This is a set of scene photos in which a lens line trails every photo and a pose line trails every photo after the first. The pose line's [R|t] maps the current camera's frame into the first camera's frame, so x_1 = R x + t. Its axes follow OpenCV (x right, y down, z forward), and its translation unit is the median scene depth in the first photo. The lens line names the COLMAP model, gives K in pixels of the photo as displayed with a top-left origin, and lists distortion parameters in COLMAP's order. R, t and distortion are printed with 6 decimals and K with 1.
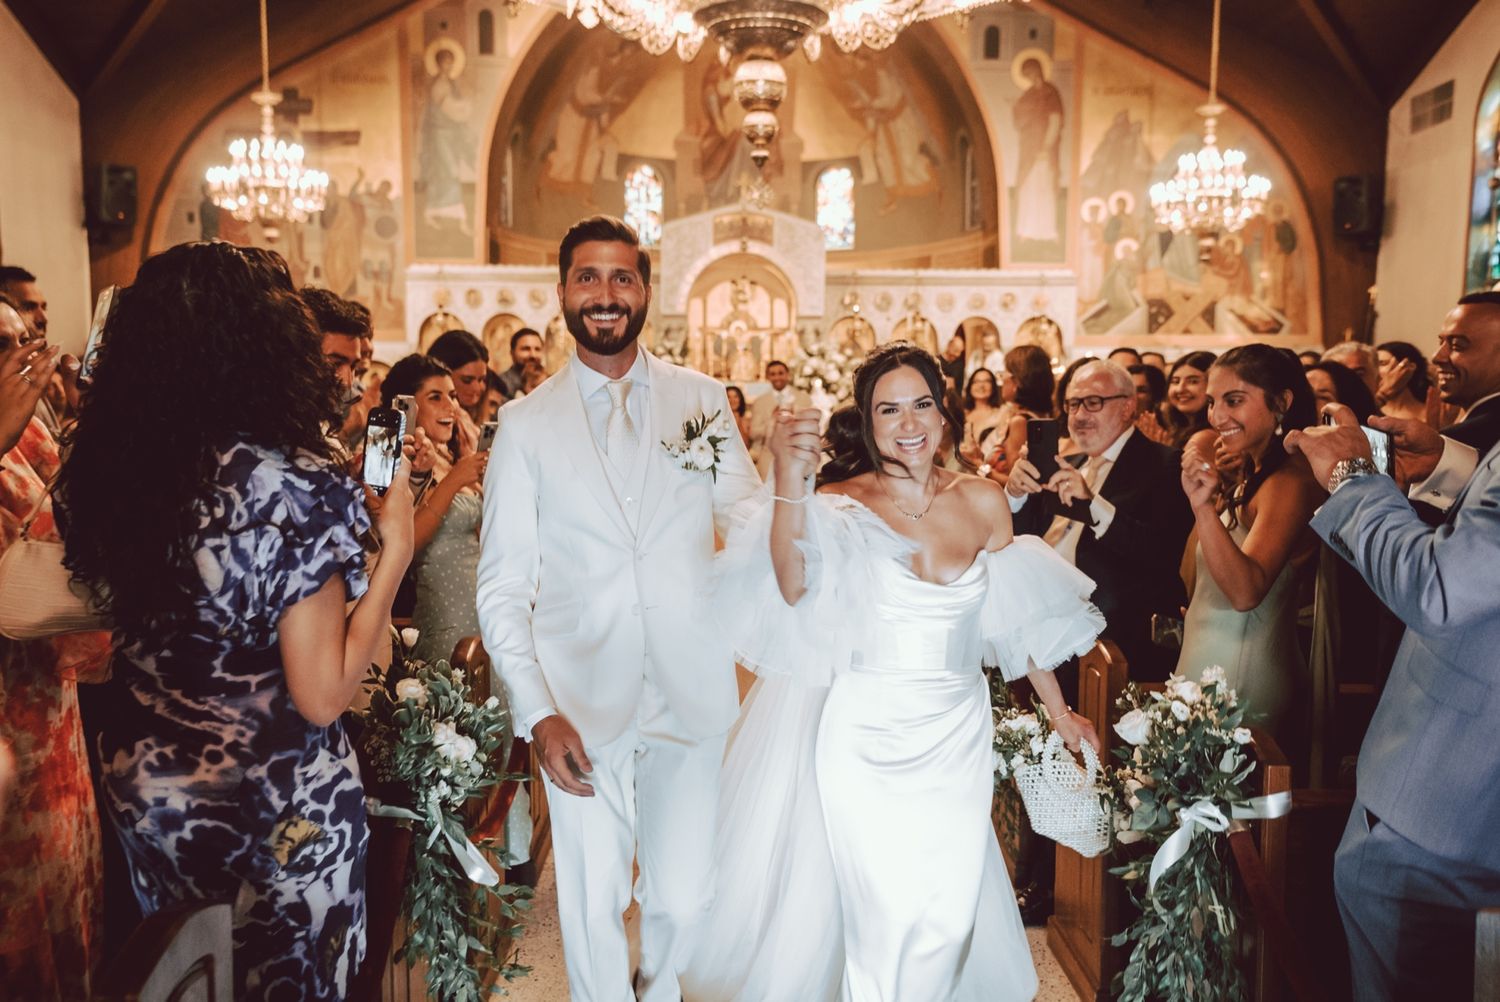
lens RADIAL K [[1342.4, 0, 737.1], [0, 1342.4, 533.2], [0, 0, 1]] dist [0.053271, 0.014595]
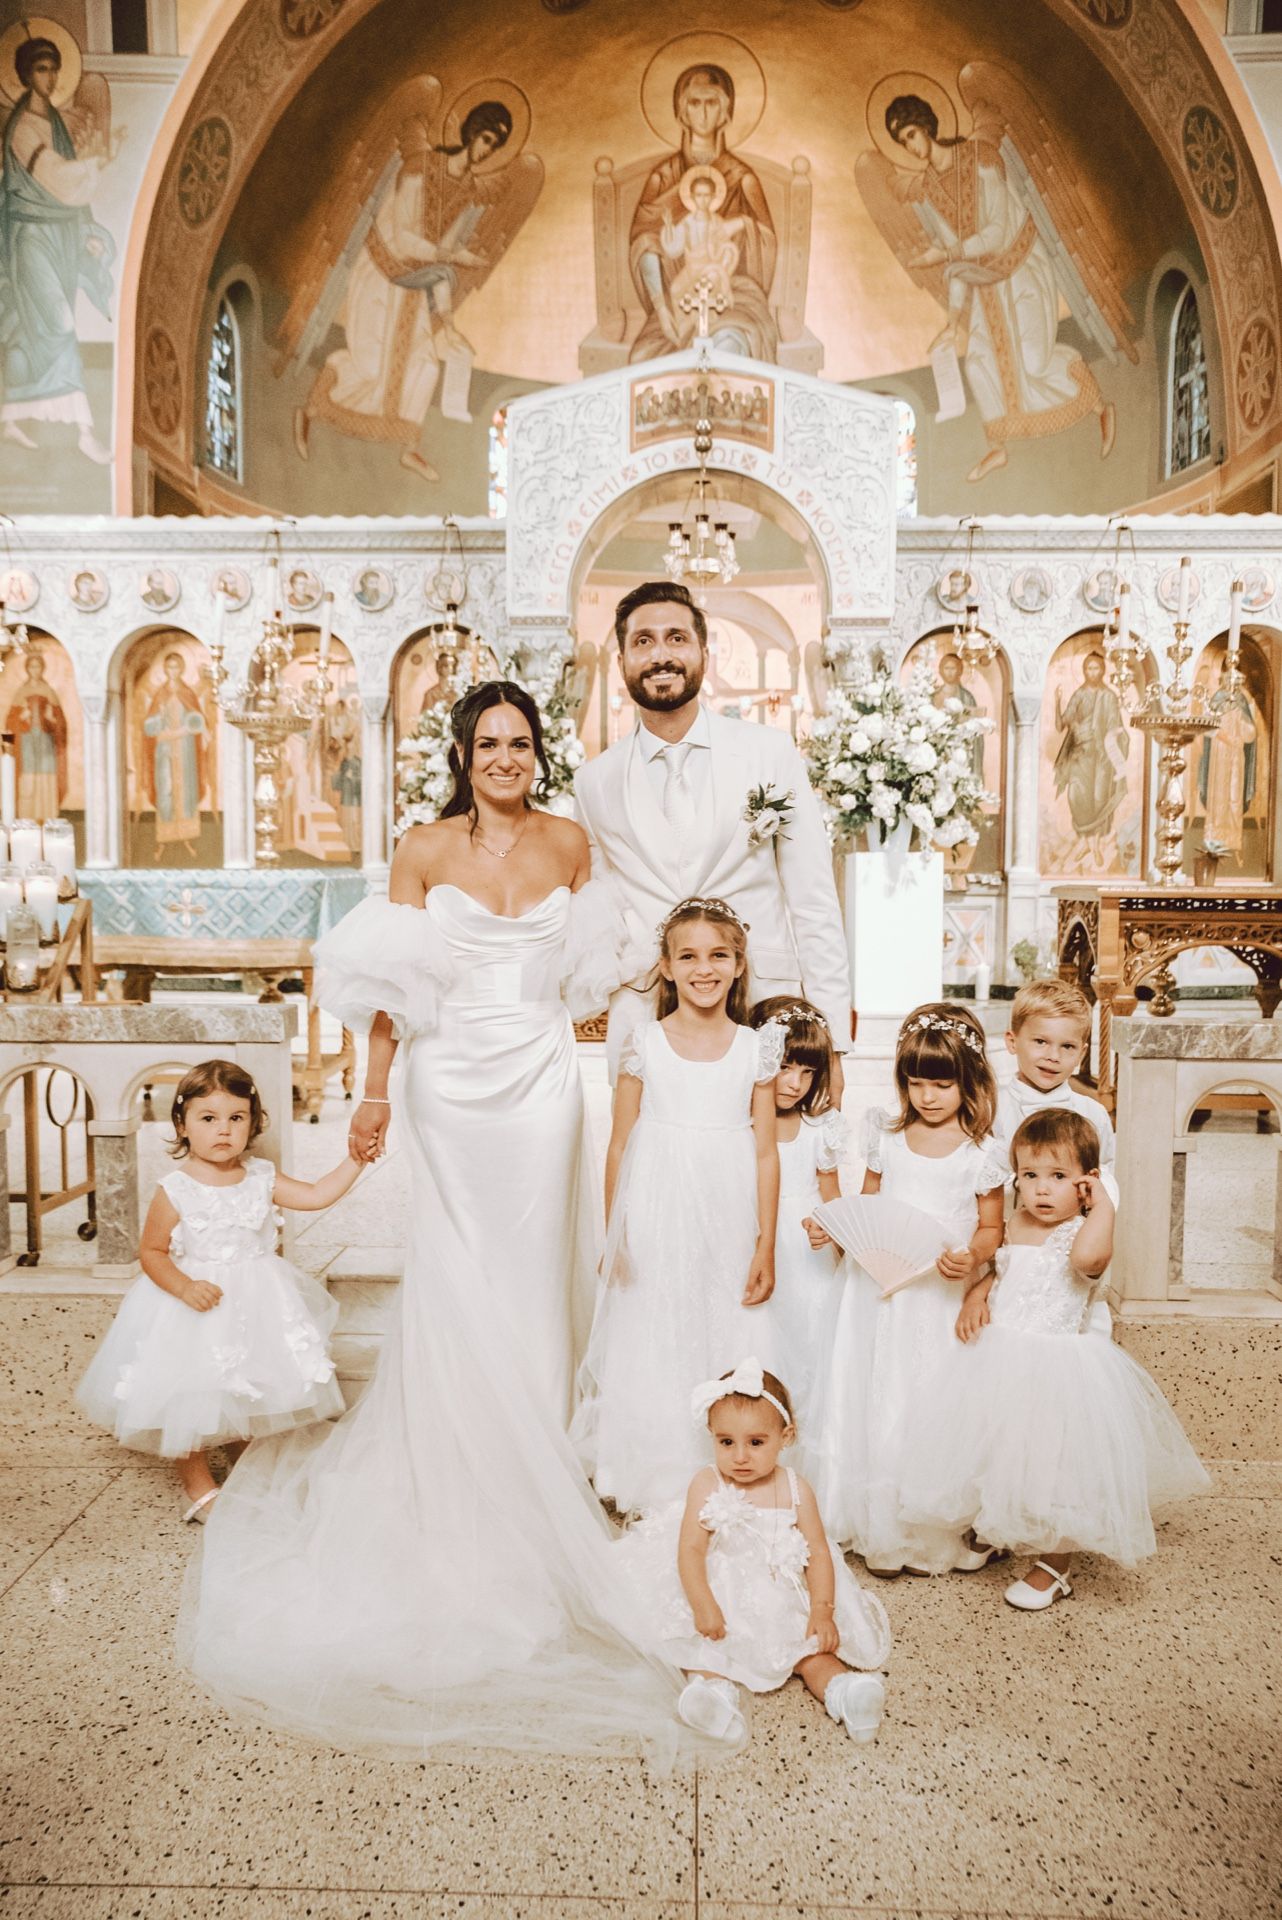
lens RADIAL K [[1486.3, 0, 658.4], [0, 1486.3, 962.5], [0, 0, 1]] dist [0.031997, 0.018469]
pose [[0.999354, 0.001724, -0.035904, 0.007664], [-0.002674, 0.999647, -0.026447, -0.040385], [0.035846, 0.026526, 0.999005, 0.512531]]
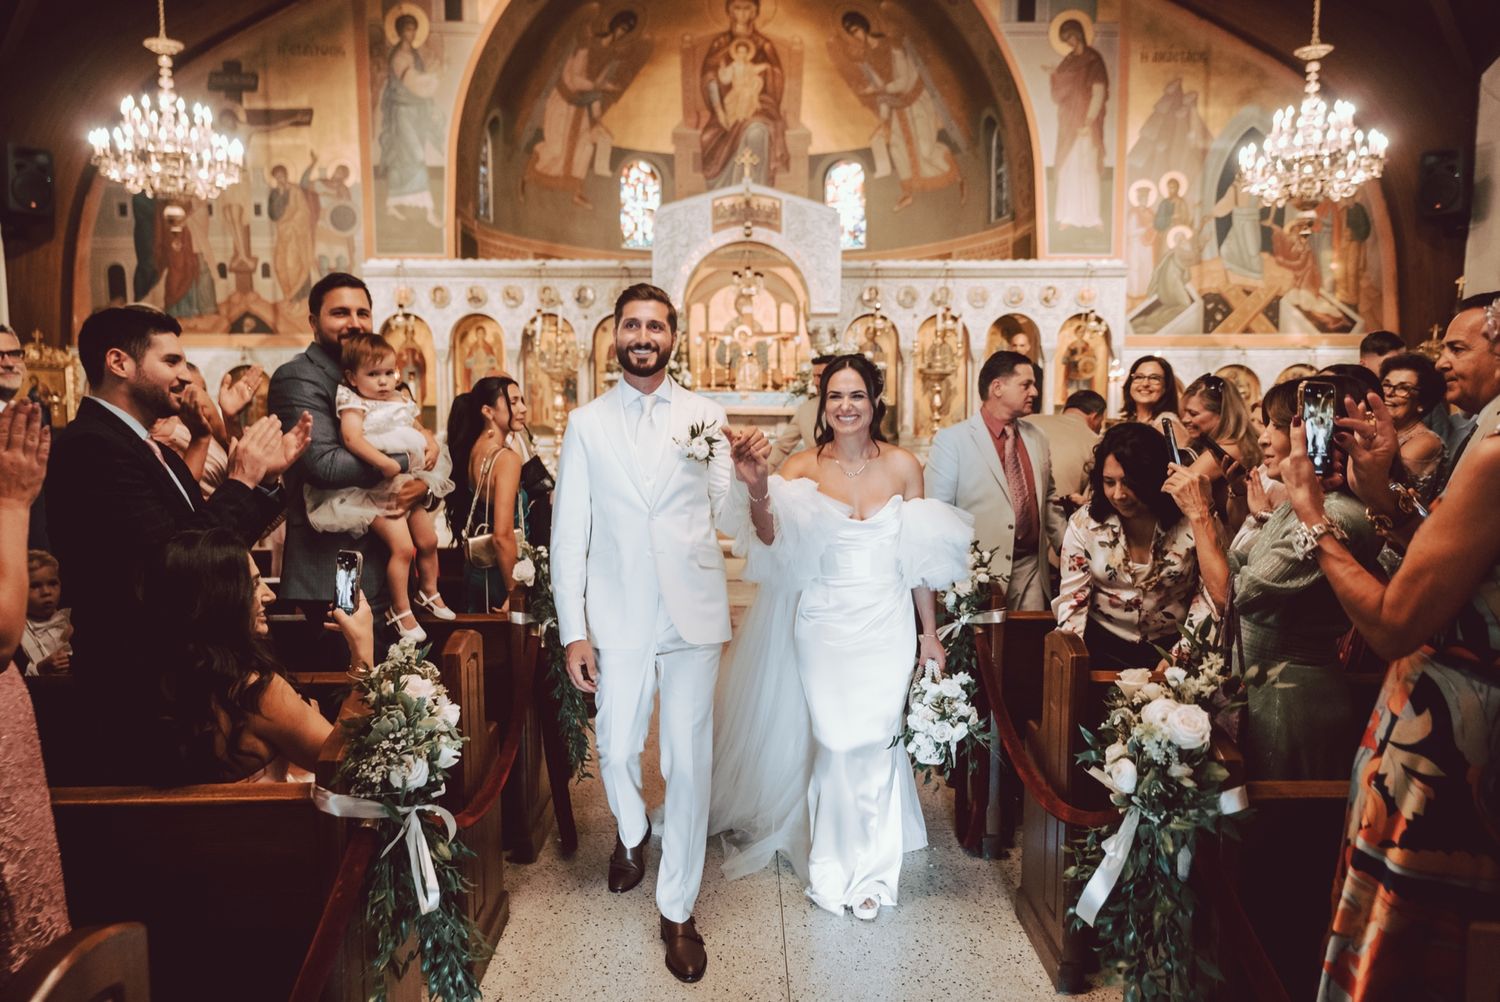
lens RADIAL K [[1168.8, 0, 746.9], [0, 1168.8, 534.8], [0, 0, 1]] dist [0.034667, -0.001956]
pose [[0.999968, -0.007849, 0.001704, 0.001664], [0.007840, 0.999956, 0.005063, -0.021371], [-0.001743, -0.005049, 0.999986, 0.230444]]
